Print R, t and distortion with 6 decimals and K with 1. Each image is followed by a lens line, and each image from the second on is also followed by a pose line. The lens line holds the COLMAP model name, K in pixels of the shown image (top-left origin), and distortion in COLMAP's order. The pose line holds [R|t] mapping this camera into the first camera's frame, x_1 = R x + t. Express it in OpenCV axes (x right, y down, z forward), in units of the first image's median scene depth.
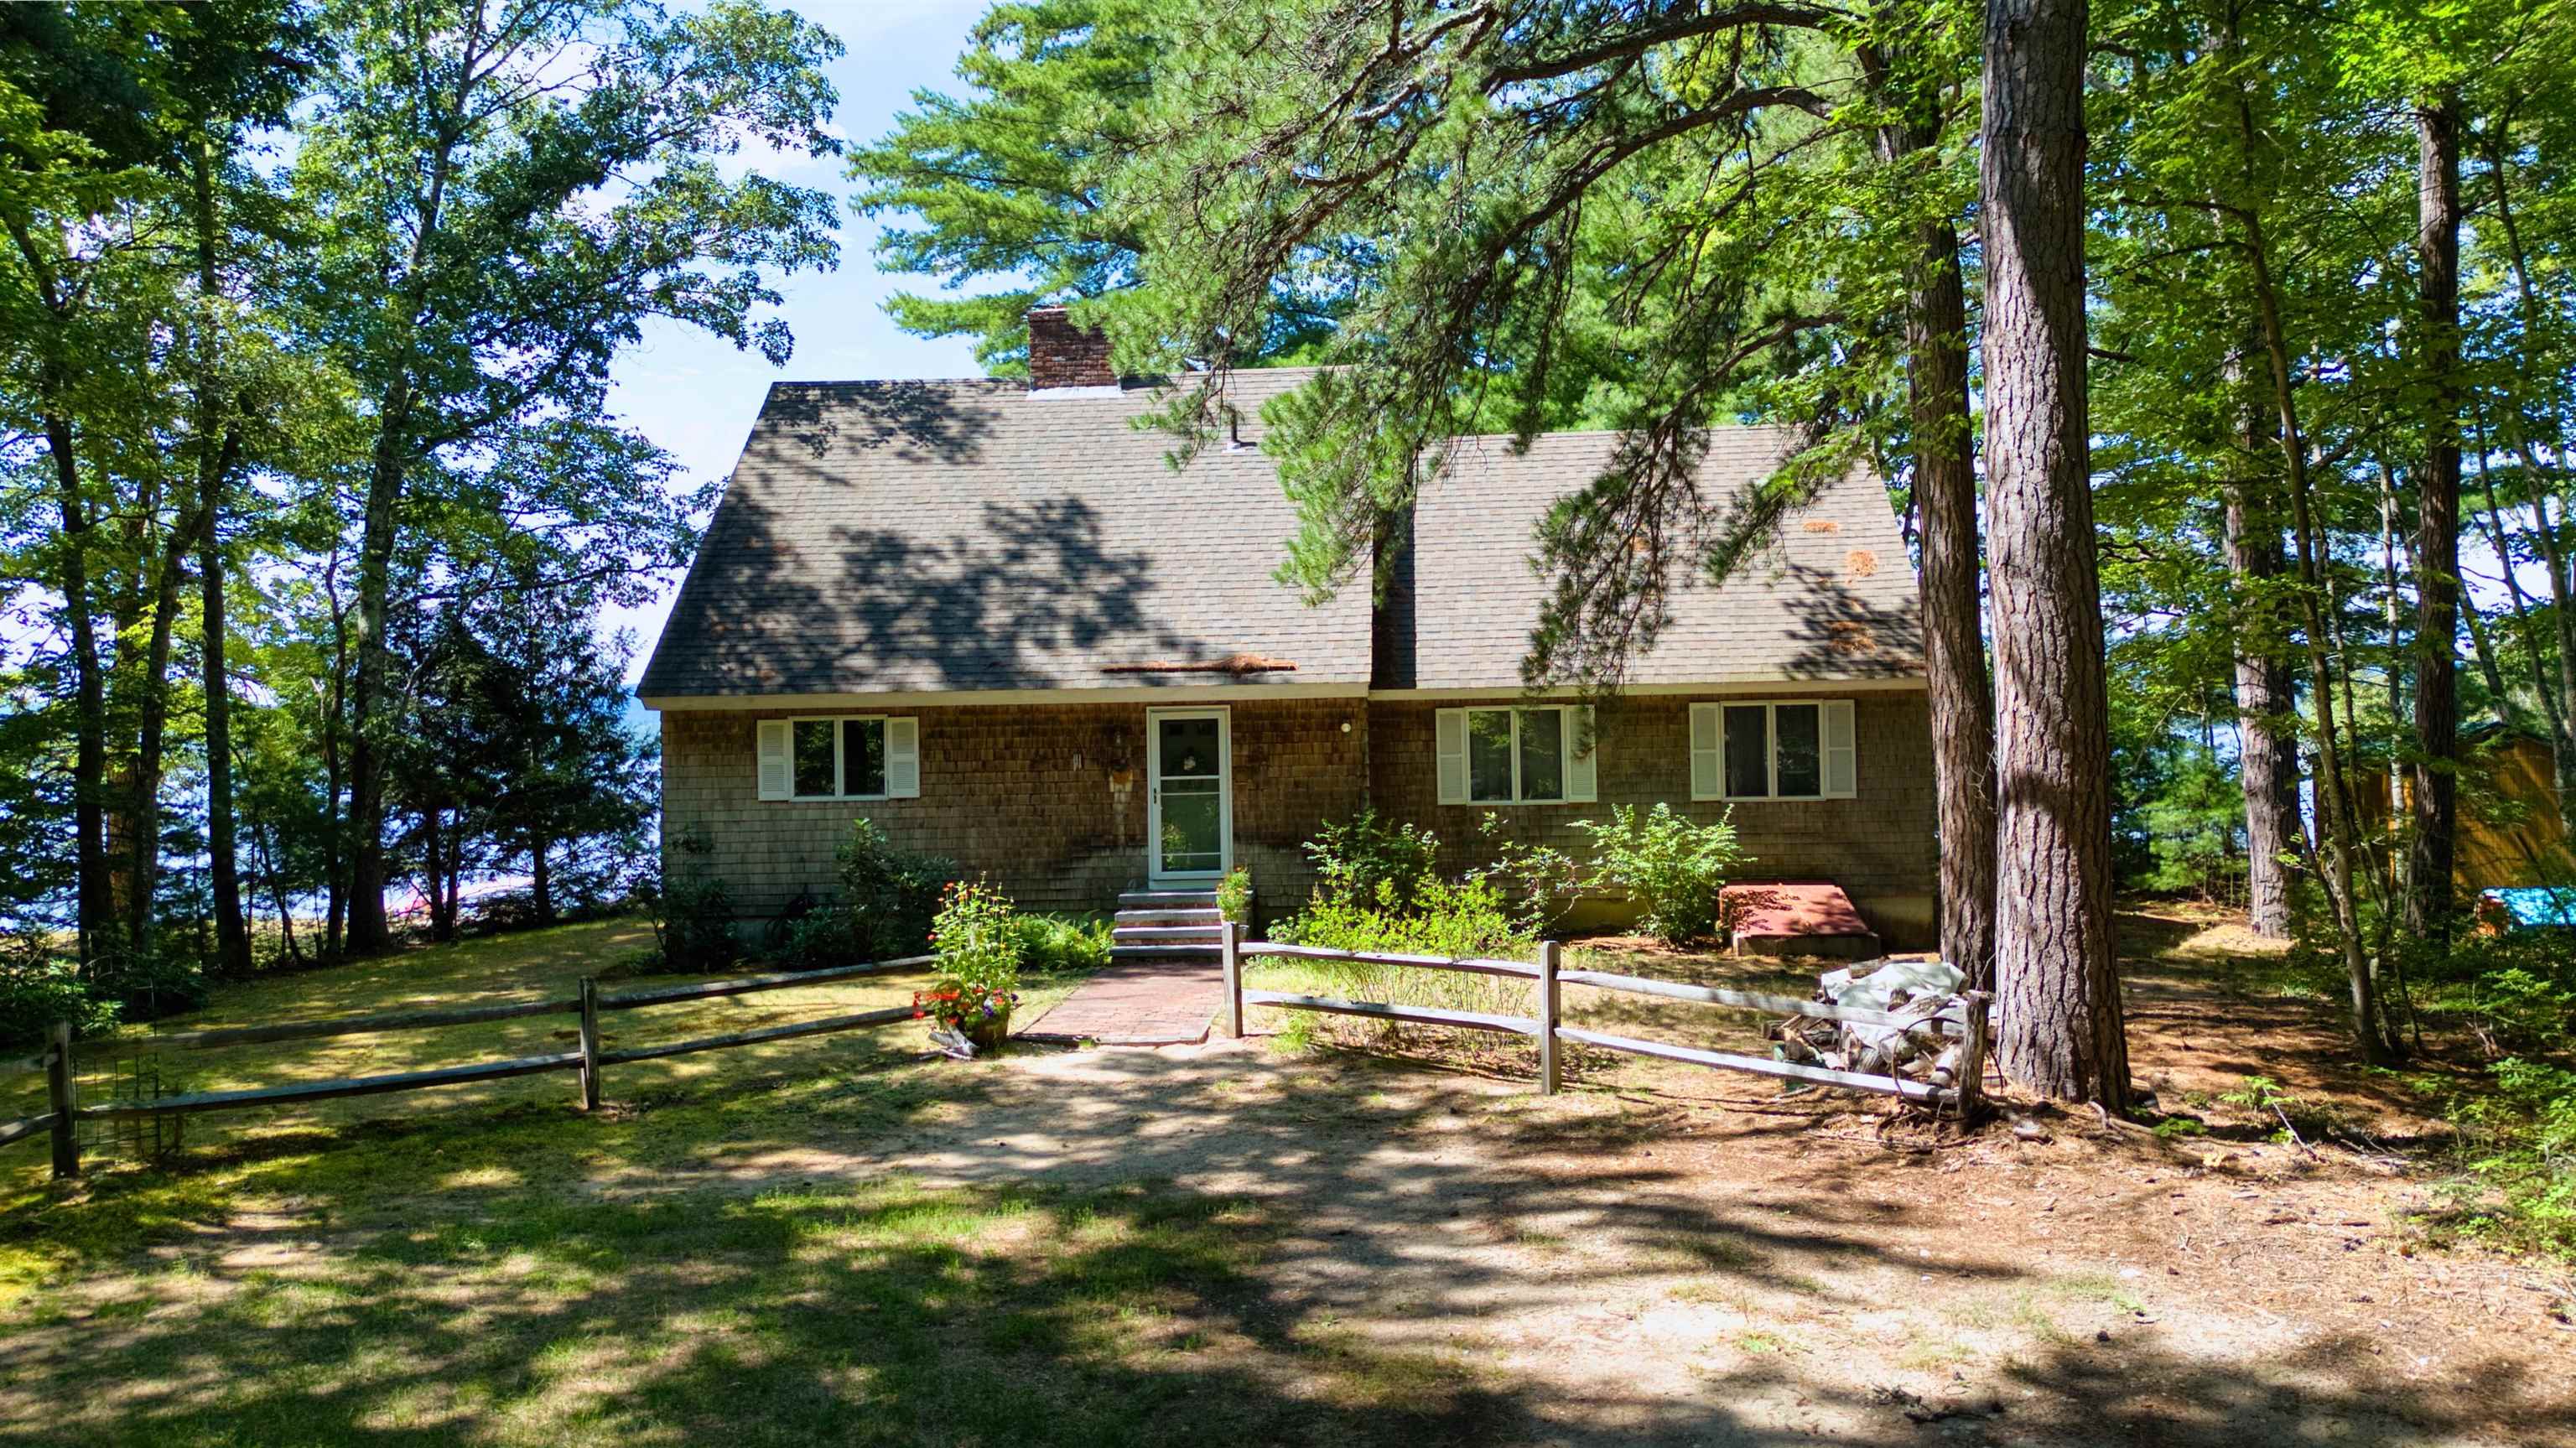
lens RADIAL K [[1836.2, 0, 1288.0], [0, 1836.2, 724.0], [0, 0, 1]] dist [0.051435, -0.046954]
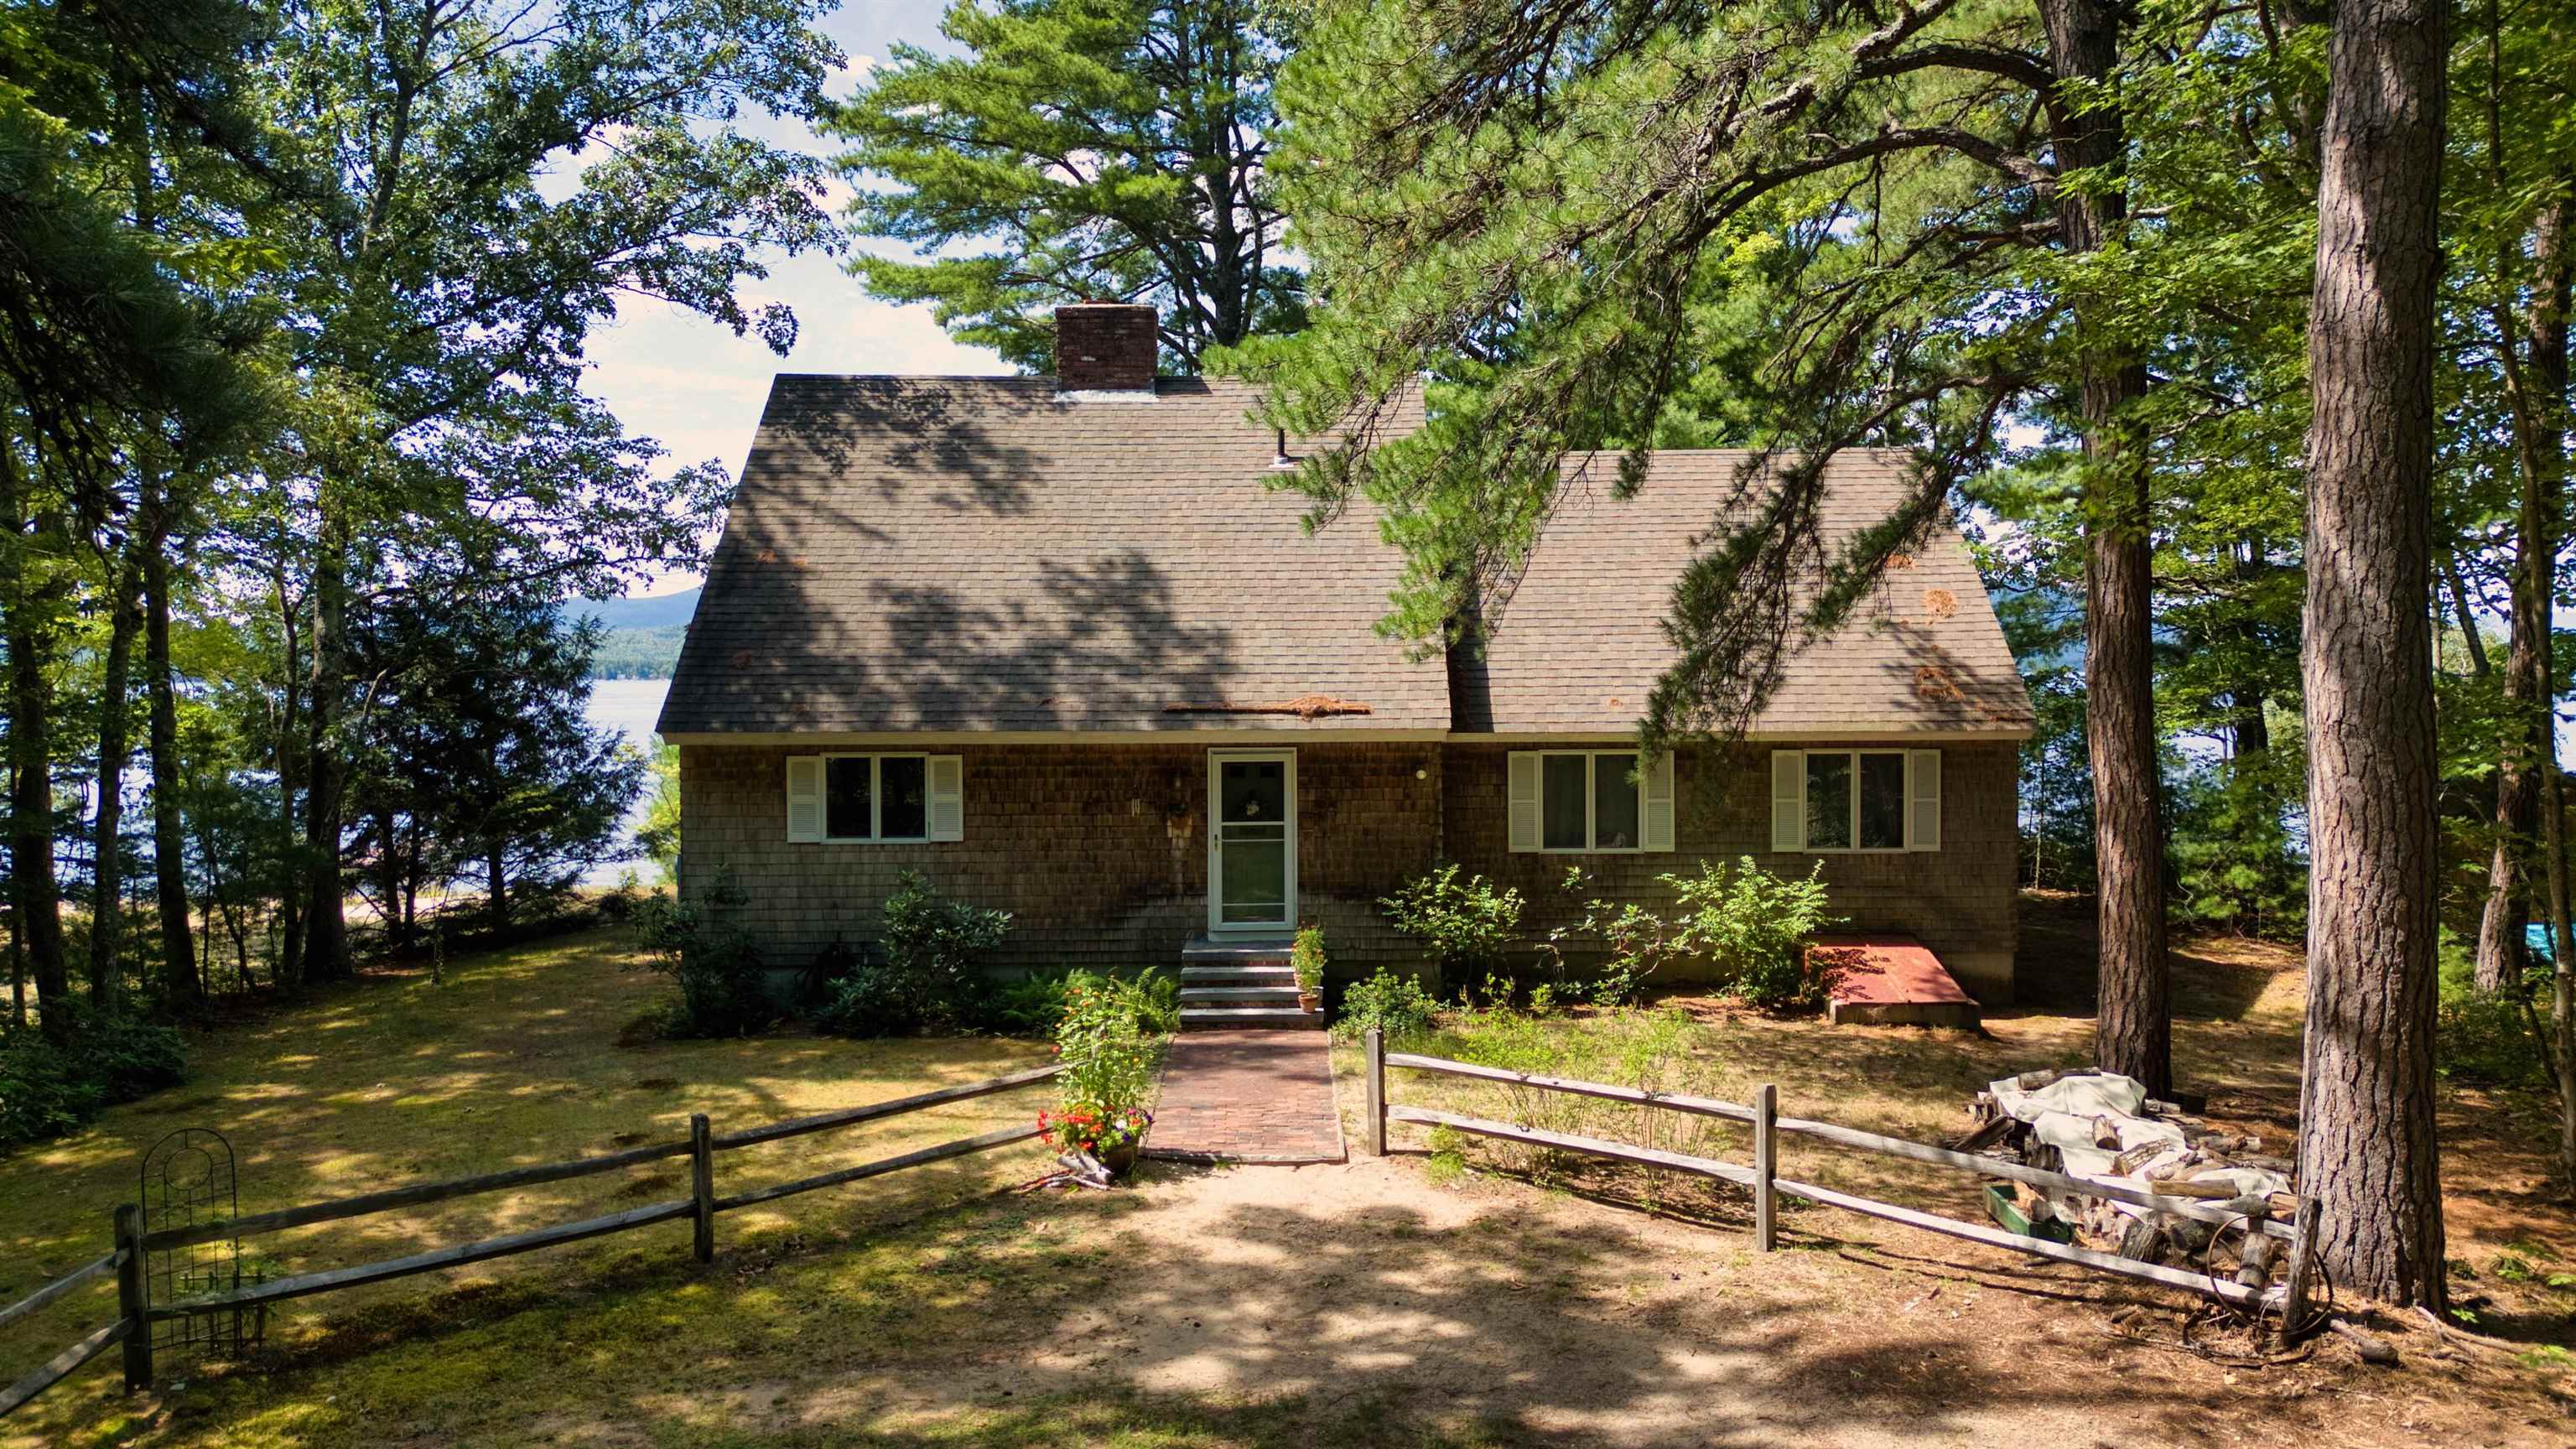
lens RADIAL K [[1832.1, 0, 1288.5], [0, 1832.1, 715.7], [0, 0, 1]] dist [0.069978, -0.094140]
pose [[0.997675, 0.012847, 0.066924, -0.093119], [-0.015040, 0.999363, 0.032365, -0.053587], [-0.066465, -0.033297, 0.997233, 0.056239]]
